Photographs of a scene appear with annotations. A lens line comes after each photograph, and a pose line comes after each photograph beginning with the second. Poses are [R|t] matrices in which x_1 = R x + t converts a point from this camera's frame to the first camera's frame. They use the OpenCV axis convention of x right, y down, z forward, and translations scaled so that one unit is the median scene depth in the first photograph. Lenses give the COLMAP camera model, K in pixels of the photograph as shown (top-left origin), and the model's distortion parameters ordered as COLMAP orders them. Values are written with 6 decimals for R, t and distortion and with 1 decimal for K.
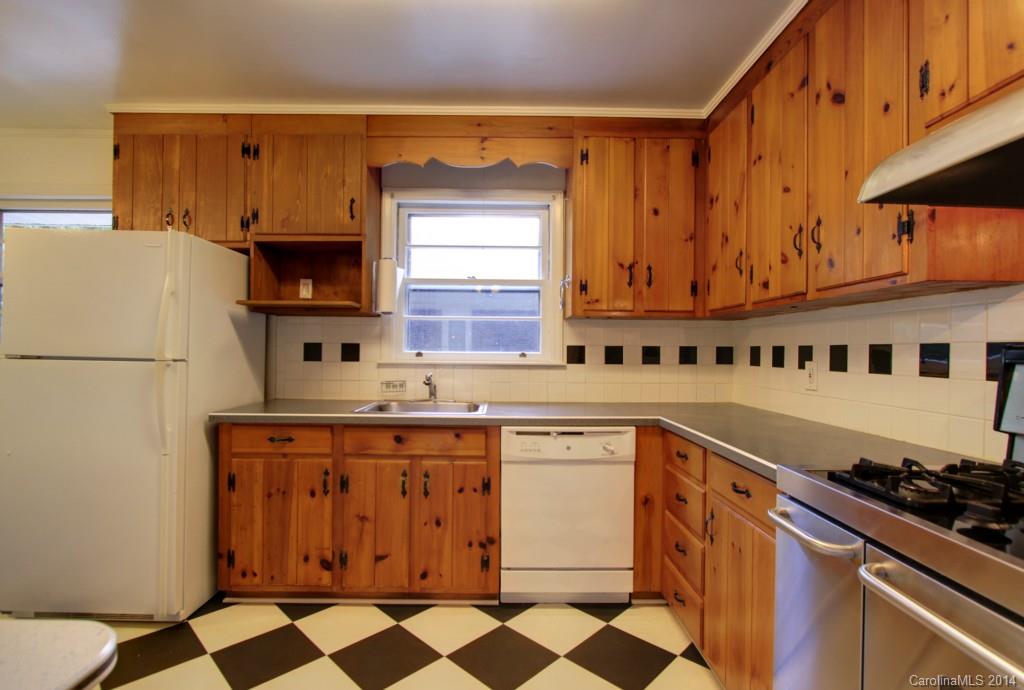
lens RADIAL K [[486.0, 0, 512.7], [0, 486.0, 348.0], [0, 0, 1]] dist [-0.005478, -0.000385]
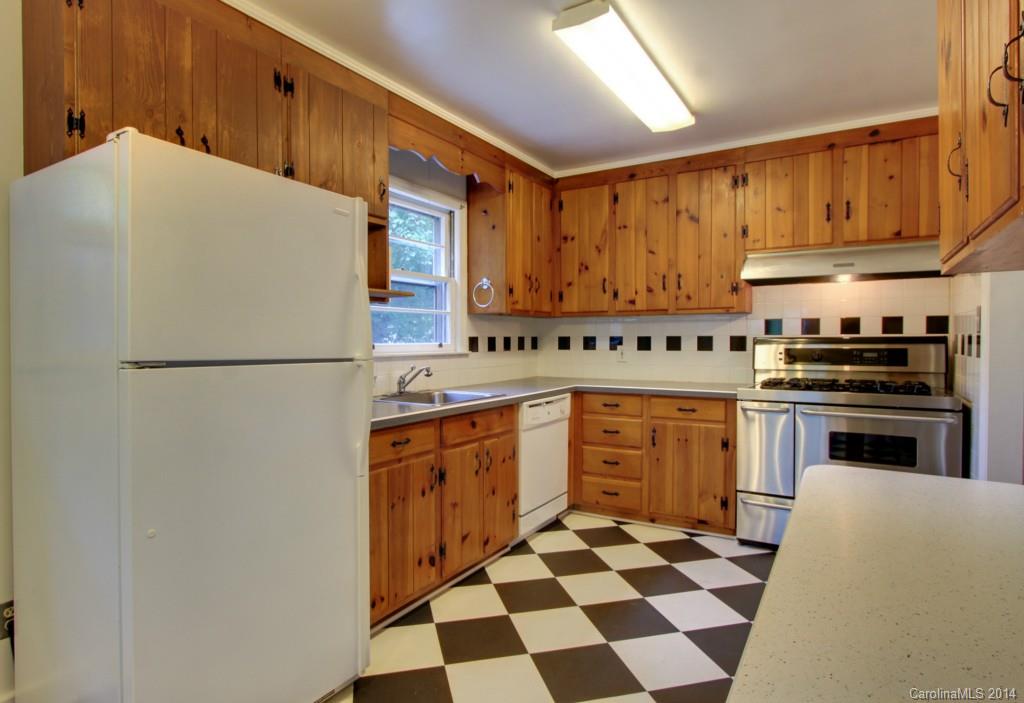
lens RADIAL K [[553.3, 0, 511.9], [0, 553.3, 345.5], [0, 0, 1]] dist [-0.008424, 0.001646]
pose [[0.535421, -0.019996, 0.844349, -1.229846], [0.002503, 0.999753, 0.022089, -0.016800], [-0.844582, -0.009713, 0.535338, 0.263336]]
